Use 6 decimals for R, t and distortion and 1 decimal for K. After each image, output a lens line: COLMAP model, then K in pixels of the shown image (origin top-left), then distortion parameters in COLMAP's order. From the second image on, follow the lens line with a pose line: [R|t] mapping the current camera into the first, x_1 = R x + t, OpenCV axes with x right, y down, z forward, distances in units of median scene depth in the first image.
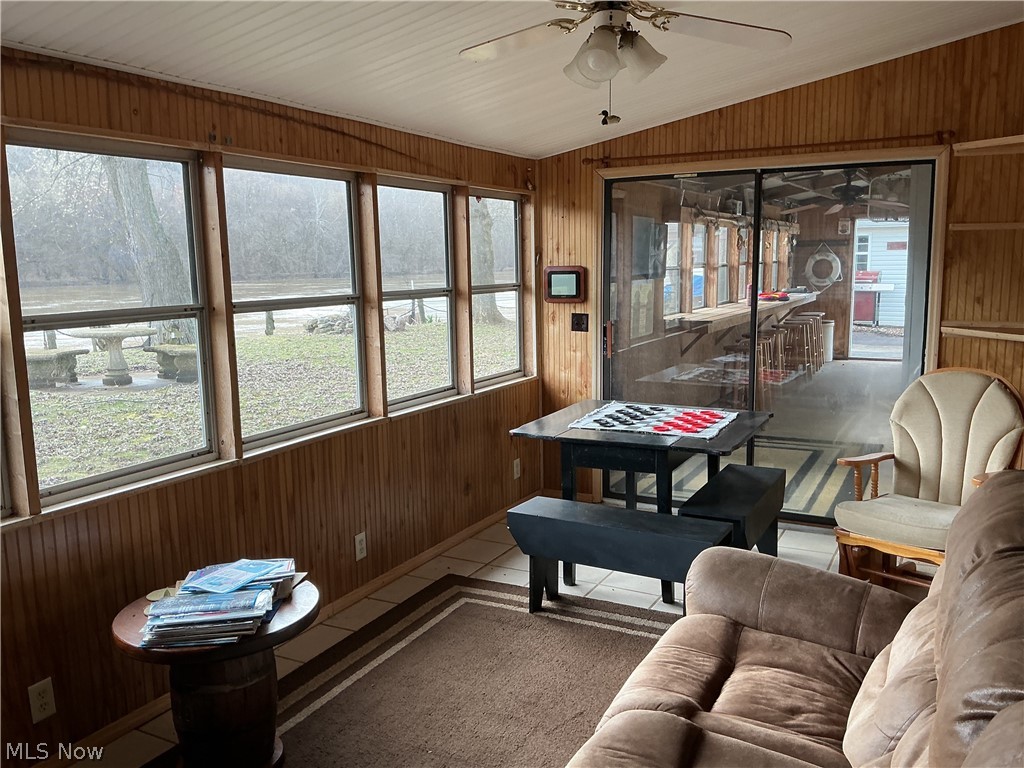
lens RADIAL K [[860.4, 0, 512.6], [0, 860.4, 388.2], [0, 0, 1]] dist [0.011816, -0.023968]
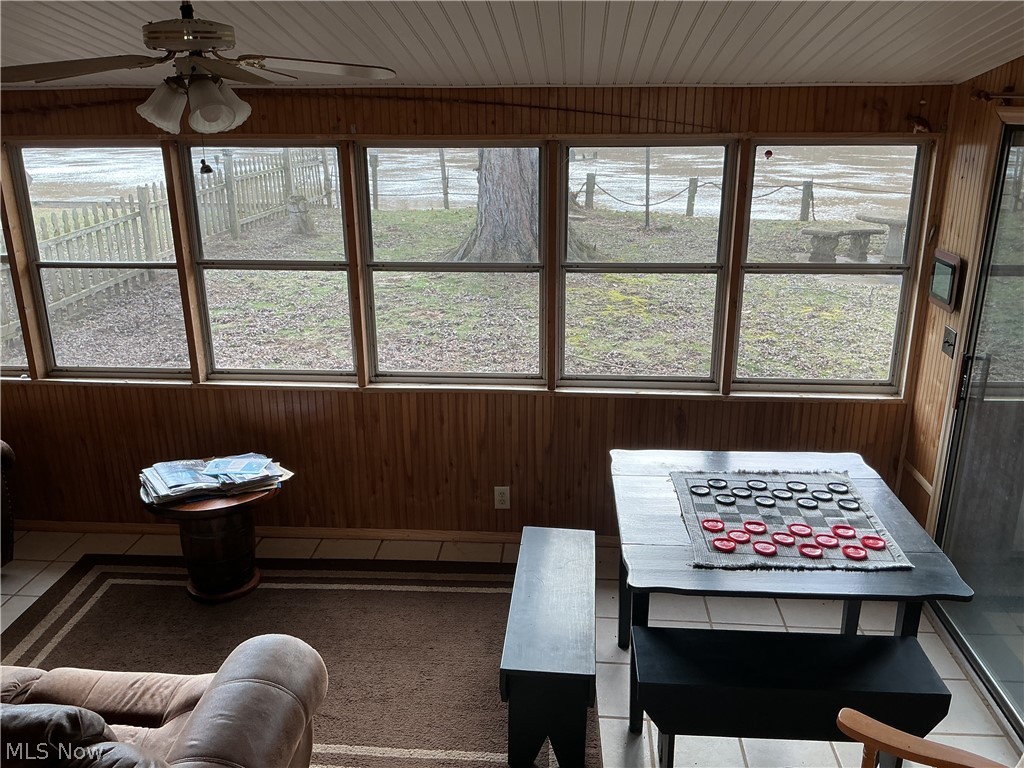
lens RADIAL K [[755.5, 0, 512.6], [0, 755.5, 379.7], [0, 0, 1]] dist [0.011377, 0.002649]
pose [[0.405133, 0.262794, -0.875675, 0.656846], [-0.141483, 0.964282, 0.223928, -0.183633], [0.903244, 0.033172, 0.427843, 0.640187]]
